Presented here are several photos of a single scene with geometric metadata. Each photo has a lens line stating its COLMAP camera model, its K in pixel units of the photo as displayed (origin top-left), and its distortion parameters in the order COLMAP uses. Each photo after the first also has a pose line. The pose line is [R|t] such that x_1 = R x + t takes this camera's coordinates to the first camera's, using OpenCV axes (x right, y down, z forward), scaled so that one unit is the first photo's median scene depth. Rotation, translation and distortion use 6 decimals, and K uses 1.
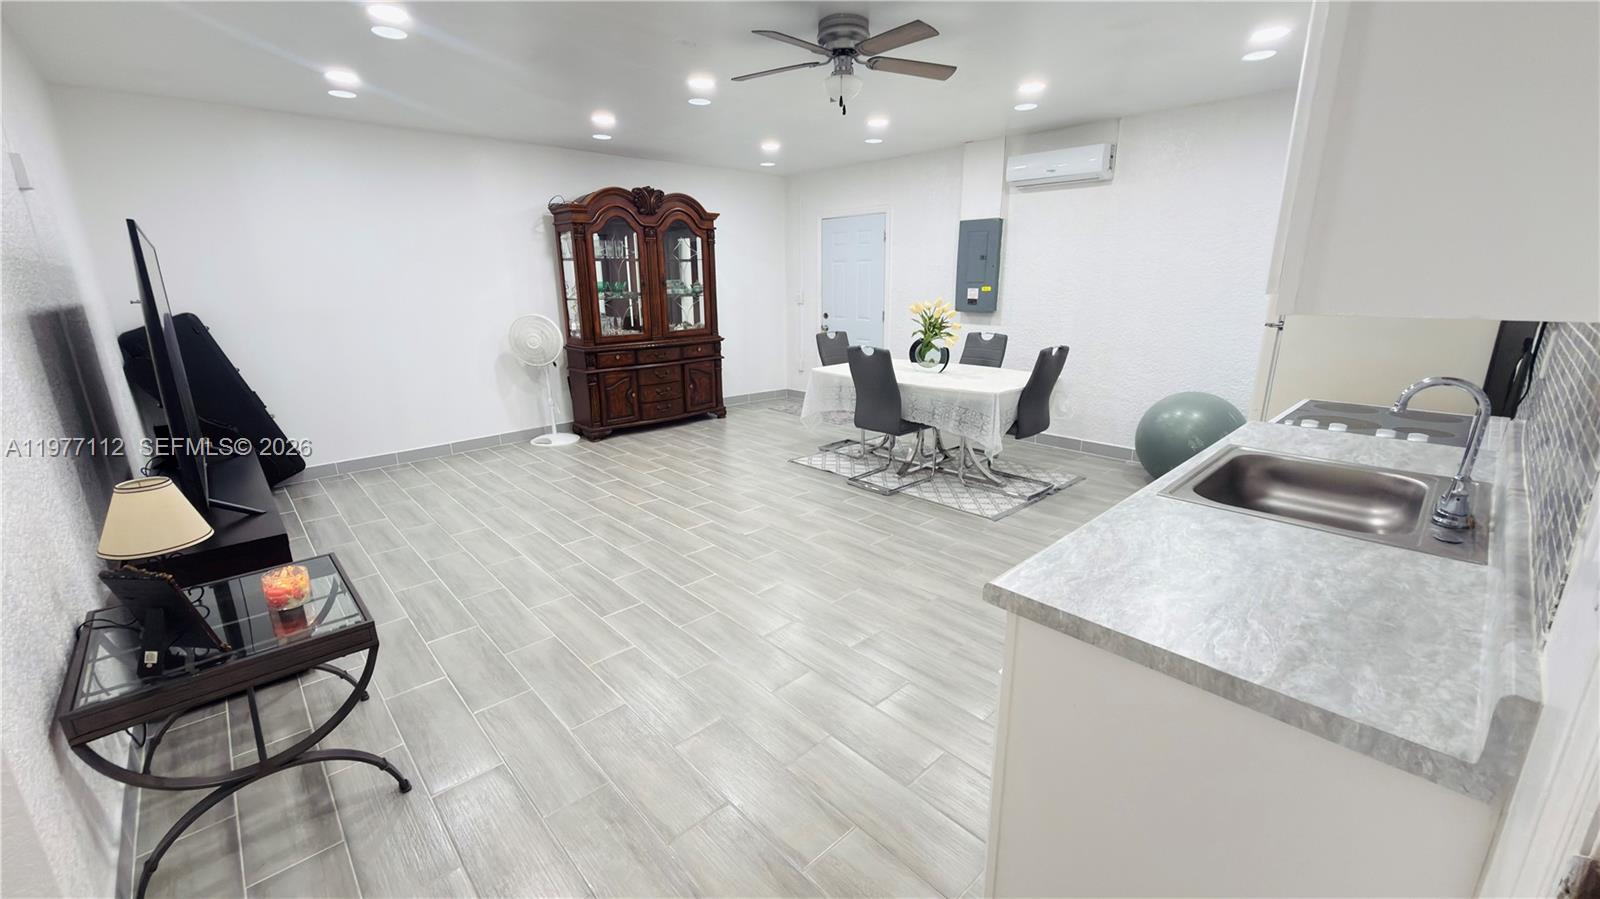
lens RADIAL K [[638.1, 0, 797.9], [0, 638.1, 456.4], [0, 0, 1]] dist [0.000401, 0.000416]
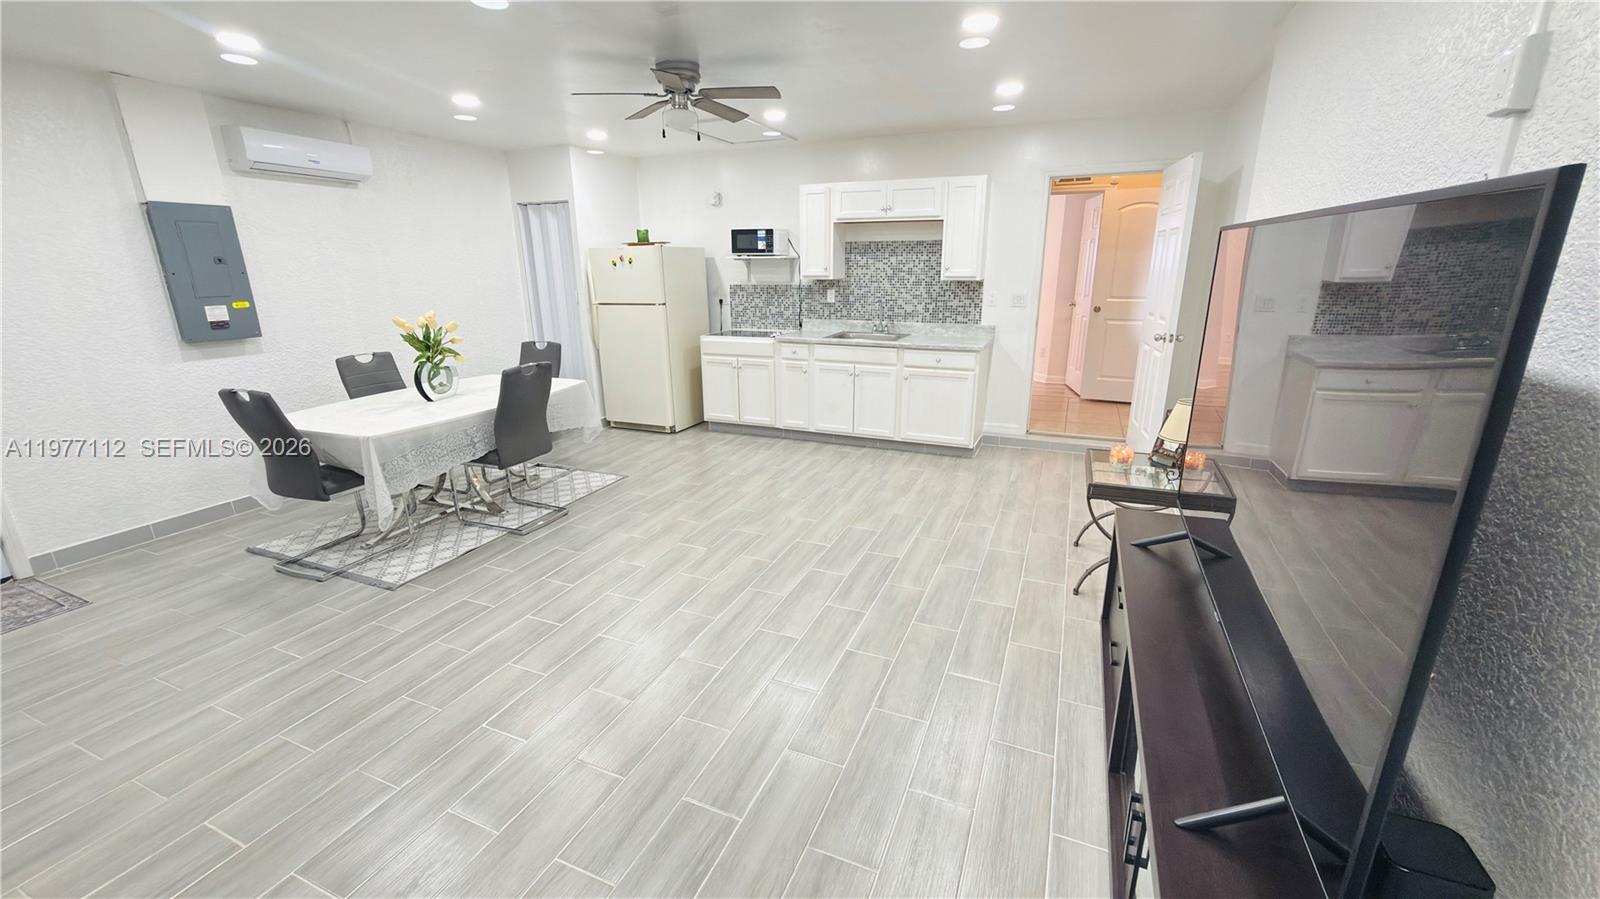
lens RADIAL K [[638.1, 0, 803.3], [0, 638.1, 453.6], [0, 0, 1]] dist [0.000401, 0.000416]
pose [[-0.416029, -0.245448, 0.875600, -0.694669], [0.261261, 0.890026, 0.373626, -0.239449], [-0.871012, 0.384200, -0.306151, 0.810409]]
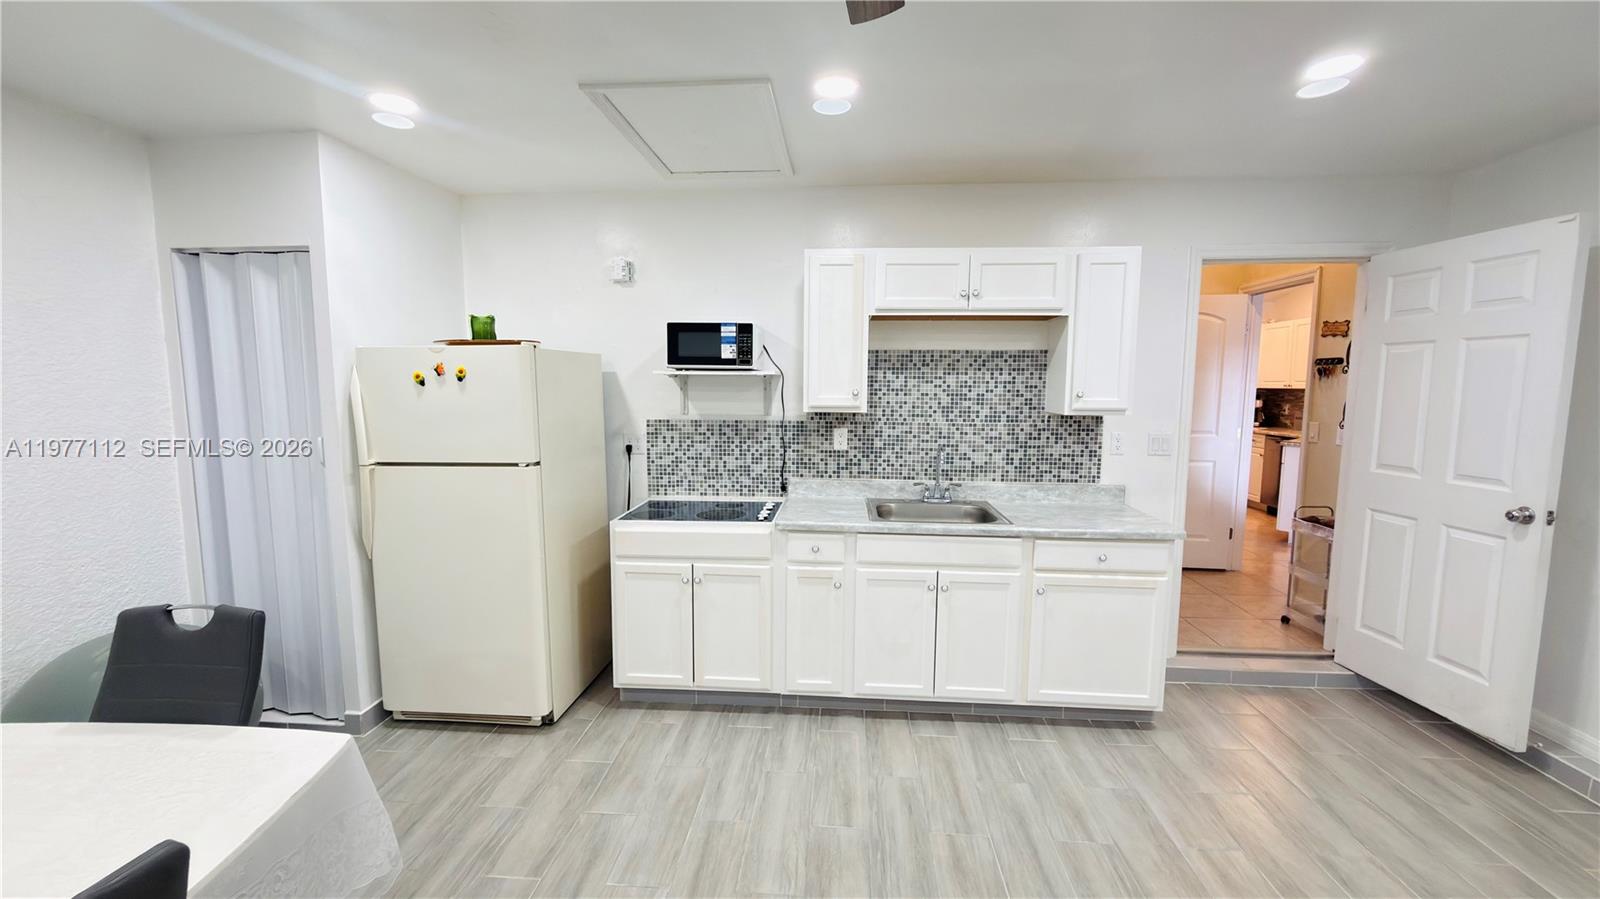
lens RADIAL K [[638.1, 0, 802.9], [0, 638.1, 450.9], [0, 0, 1]] dist [0.000401, 0.000416]
pose [[-0.685409, -0.068159, 0.724962, -0.097095], [0.203043, 0.938230, 0.280175, -0.233103], [-0.699277, 0.339233, -0.629232, 0.758331]]
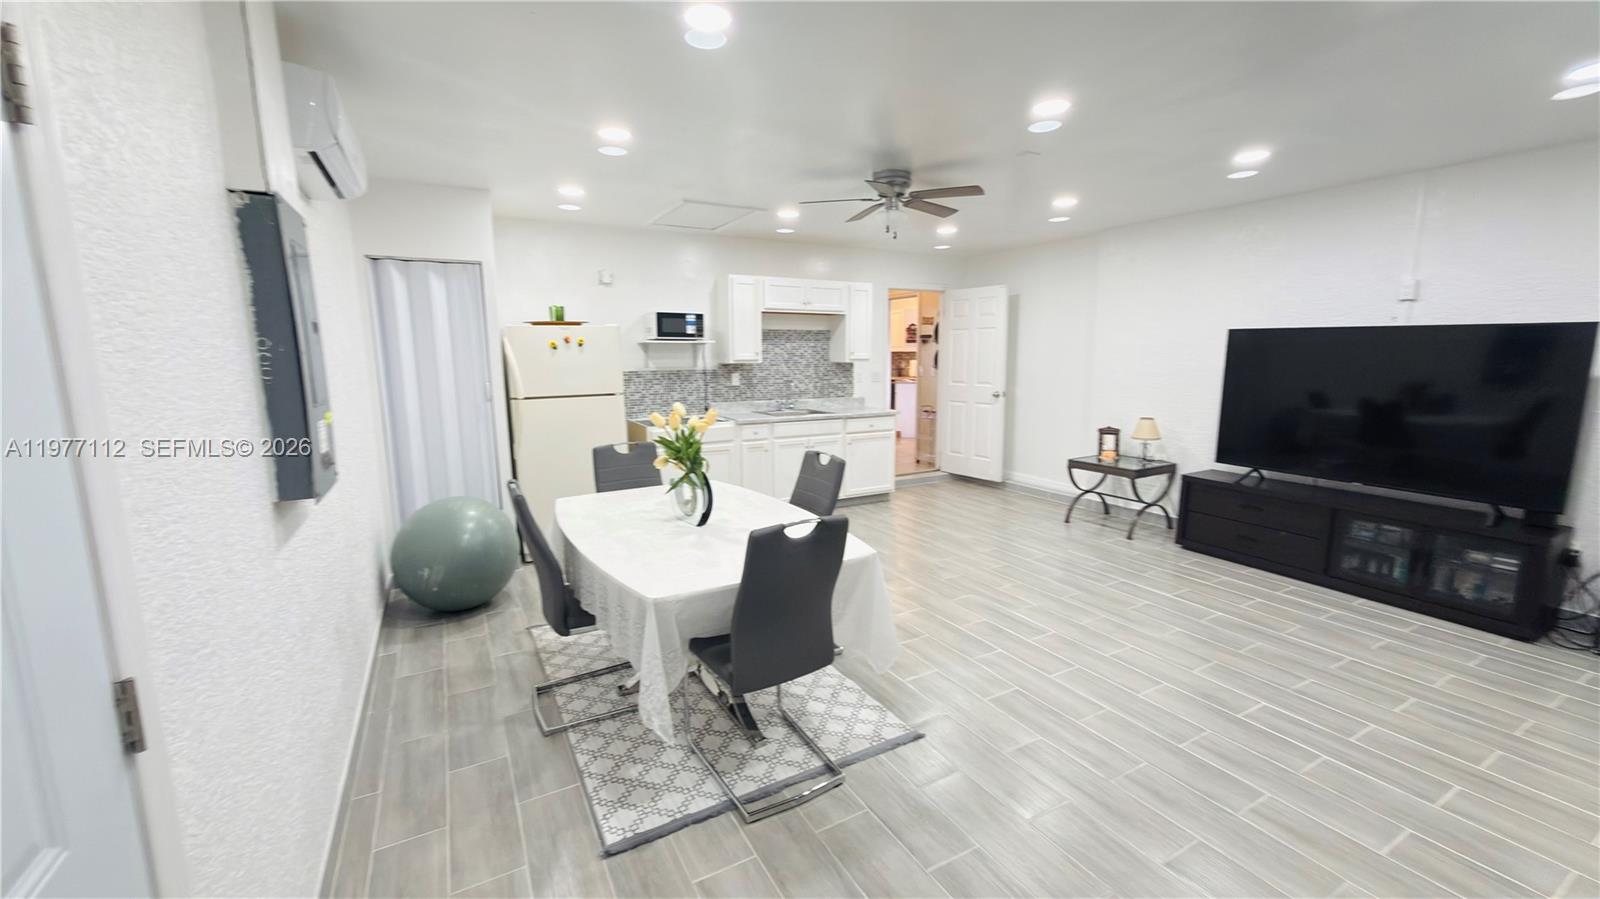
lens RADIAL K [[638.1, 0, 804.6], [0, 638.1, 446.5], [0, 0, 1]] dist [0.000401, 0.000416]
pose [[-0.974607, -0.016053, 0.223344, -0.032085], [0.077172, 0.912239, 0.402324, -0.403983], [-0.210202, 0.409343, -0.887836, 1.387172]]
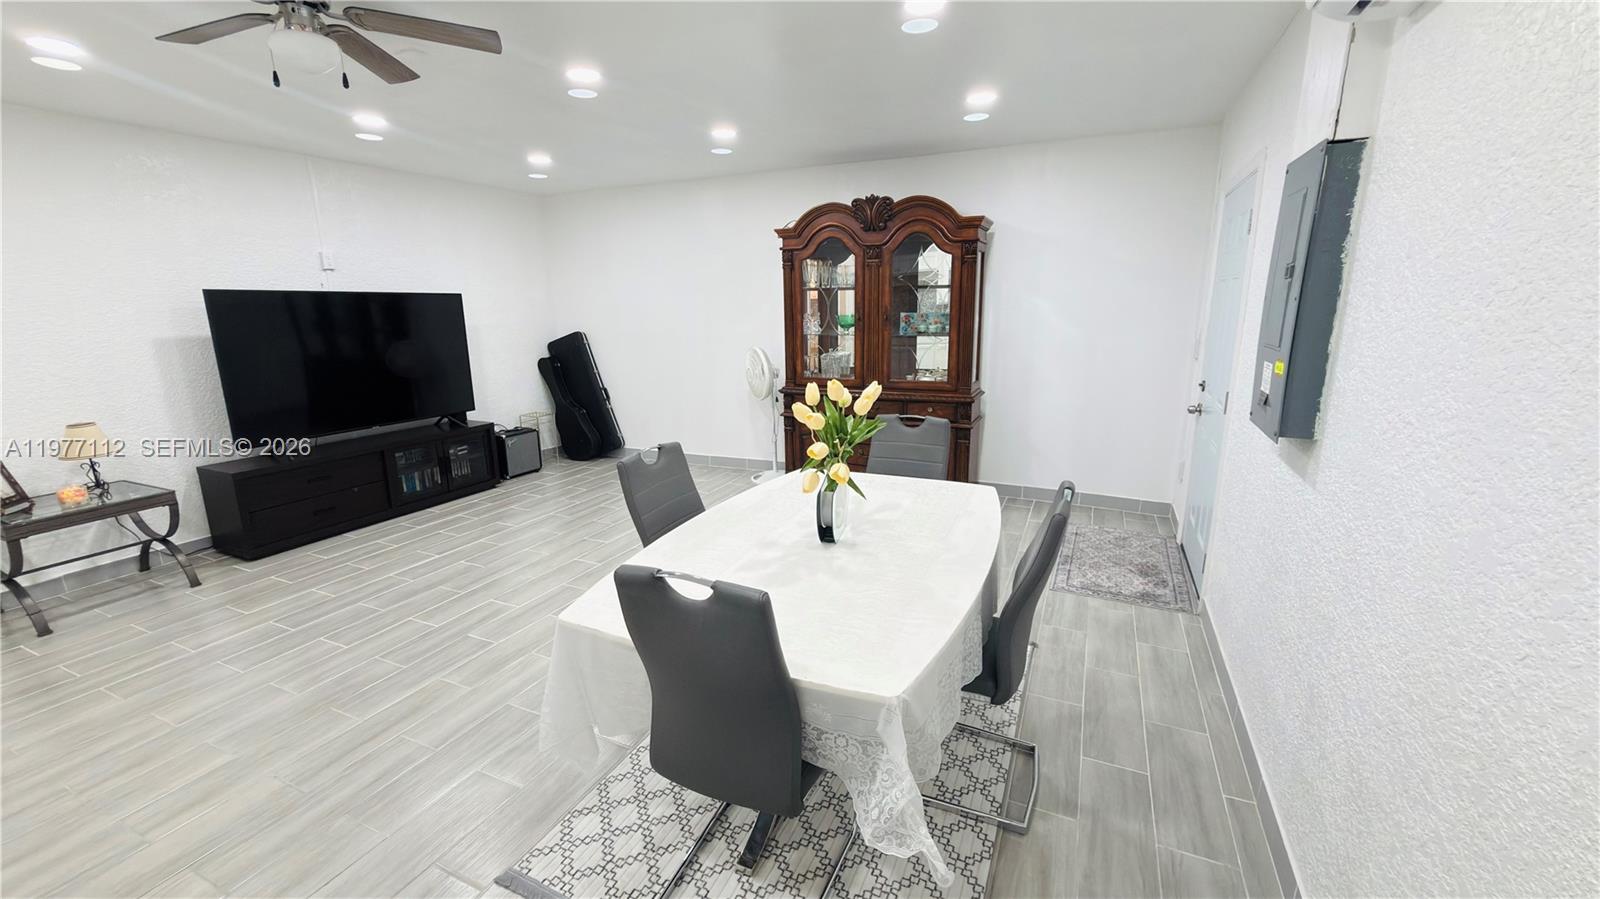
lens RADIAL K [[638.1, 0, 791.5], [0, 638.1, 446.9], [0, 0, 1]] dist [0.000401, 0.000416]
pose [[0.379068, 0.212125, -0.900728, 0.552634], [-0.240398, 0.962526, 0.125508, -0.226552], [0.893597, 0.168958, 0.415858, 0.719619]]
